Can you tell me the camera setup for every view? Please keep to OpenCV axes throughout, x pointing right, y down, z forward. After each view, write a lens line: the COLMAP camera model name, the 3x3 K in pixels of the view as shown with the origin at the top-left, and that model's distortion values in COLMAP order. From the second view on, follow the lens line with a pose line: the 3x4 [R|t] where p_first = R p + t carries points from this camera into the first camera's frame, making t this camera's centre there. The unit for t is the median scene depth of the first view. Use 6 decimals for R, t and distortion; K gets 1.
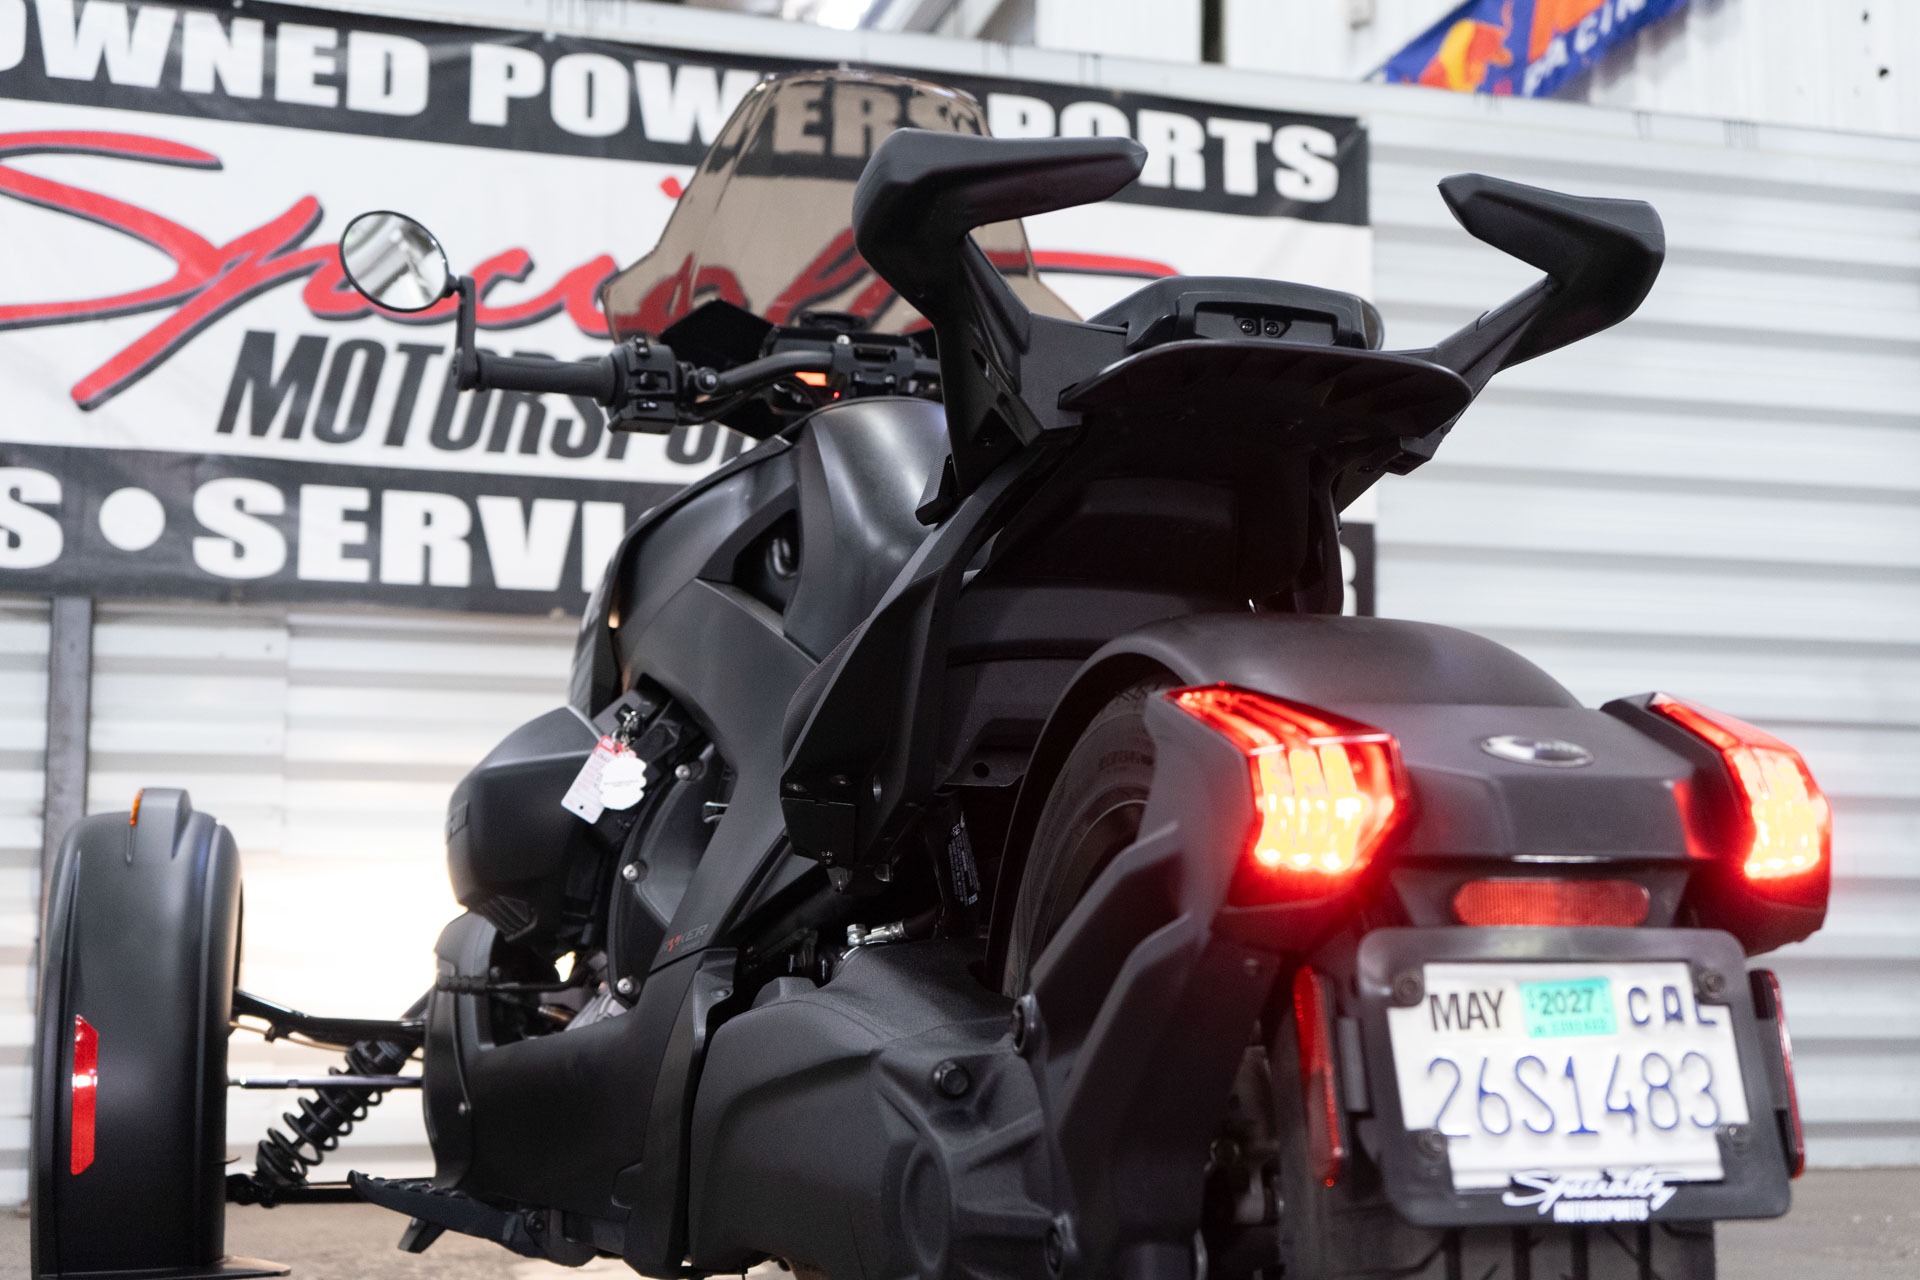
lens RADIAL K [[2597.4, 0, 960.0], [0, 2597.4, 640.0], [0, 0, 1]] dist [0.016122, 0.017221]
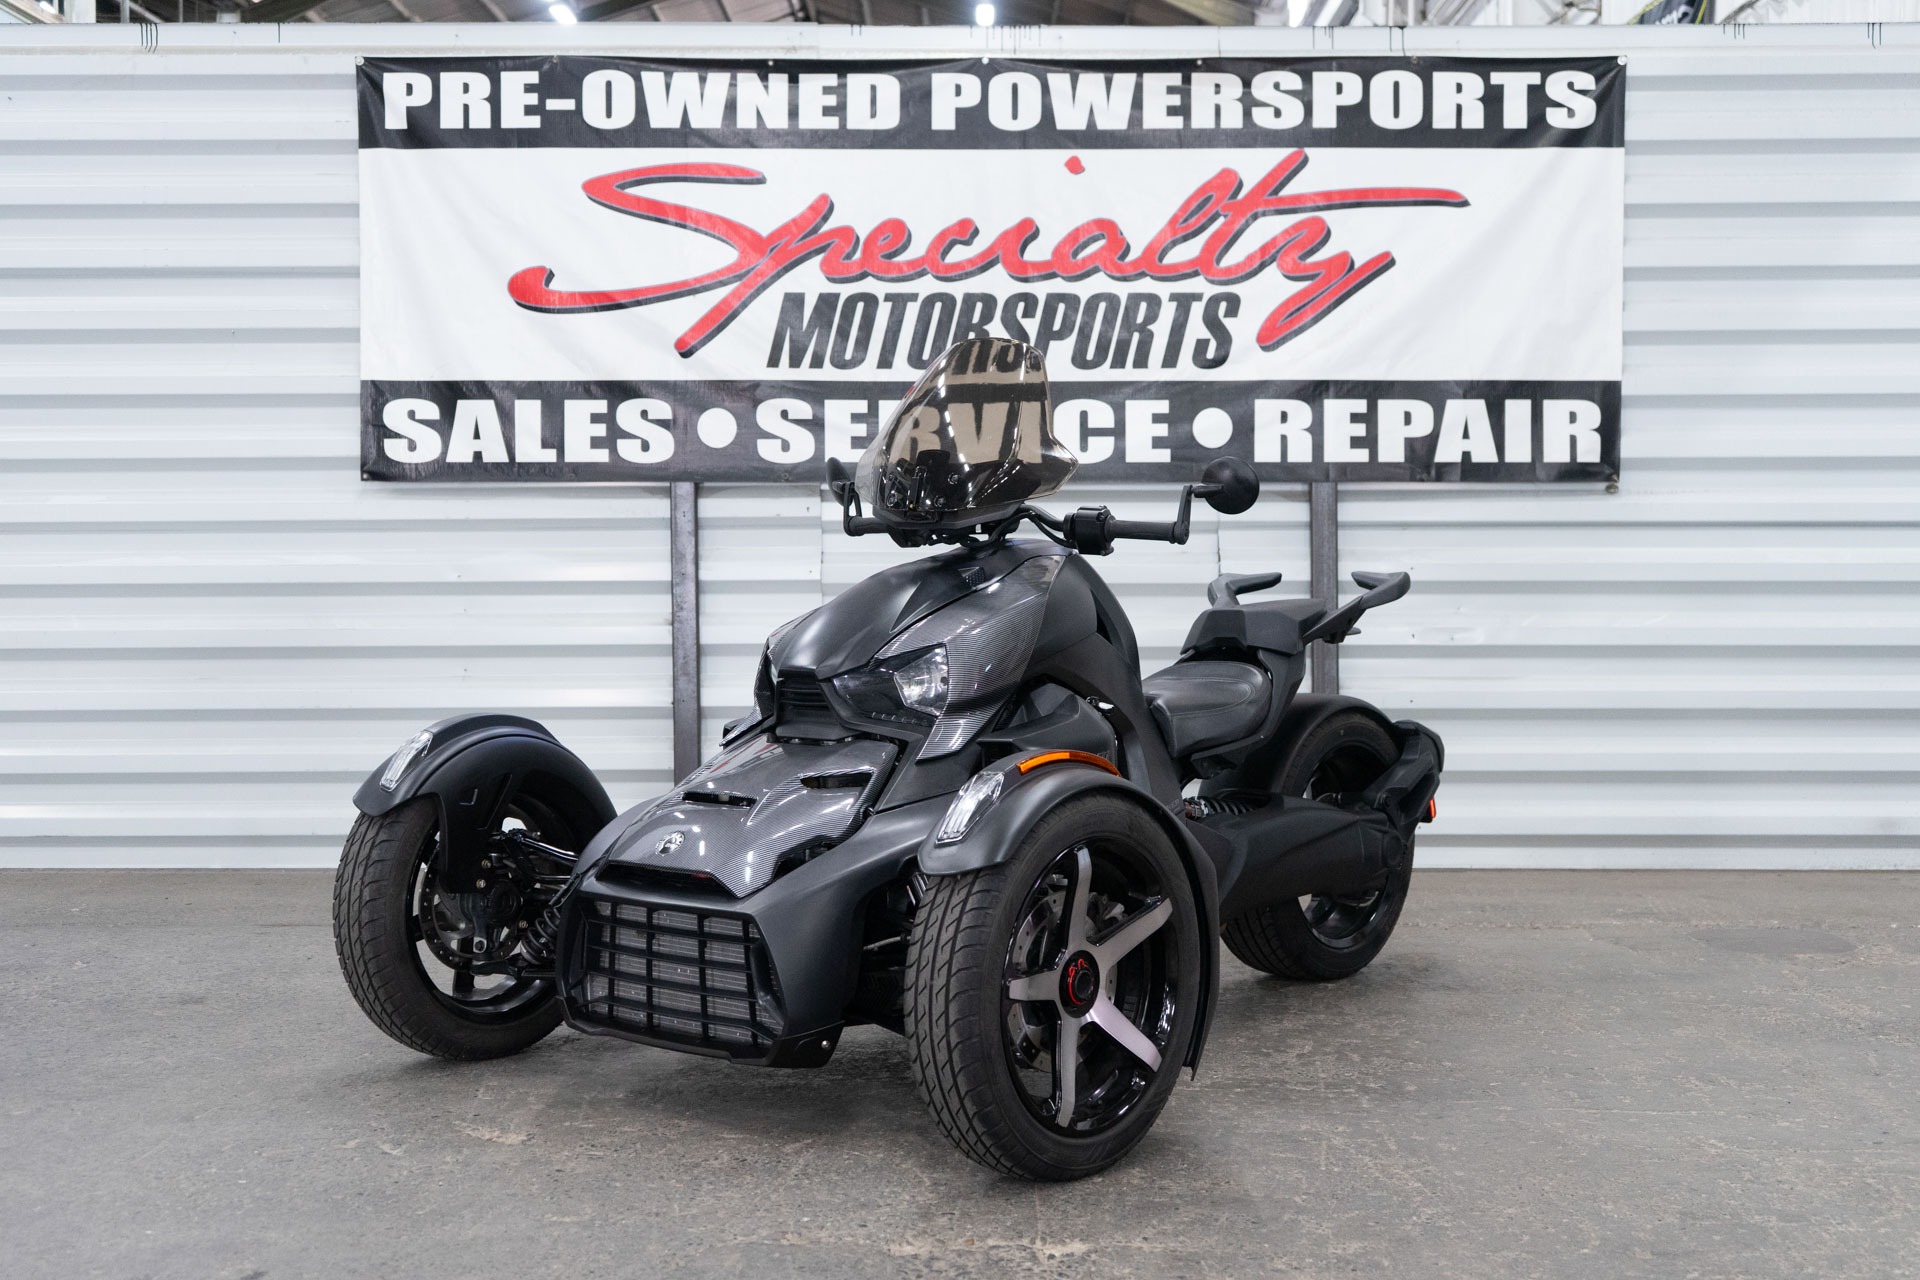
lens RADIAL K [[2542.3, 0, 960.0], [0, 2542.3, 640.0], [0, 0, 1]] dist [0.012076, 0.023496]
pose [[0.956197, 0.008515, -0.292599, 0.243682], [0.040627, 0.986042, 0.161462, -0.153239], [0.289890, -0.166276, 0.942505, -0.363328]]
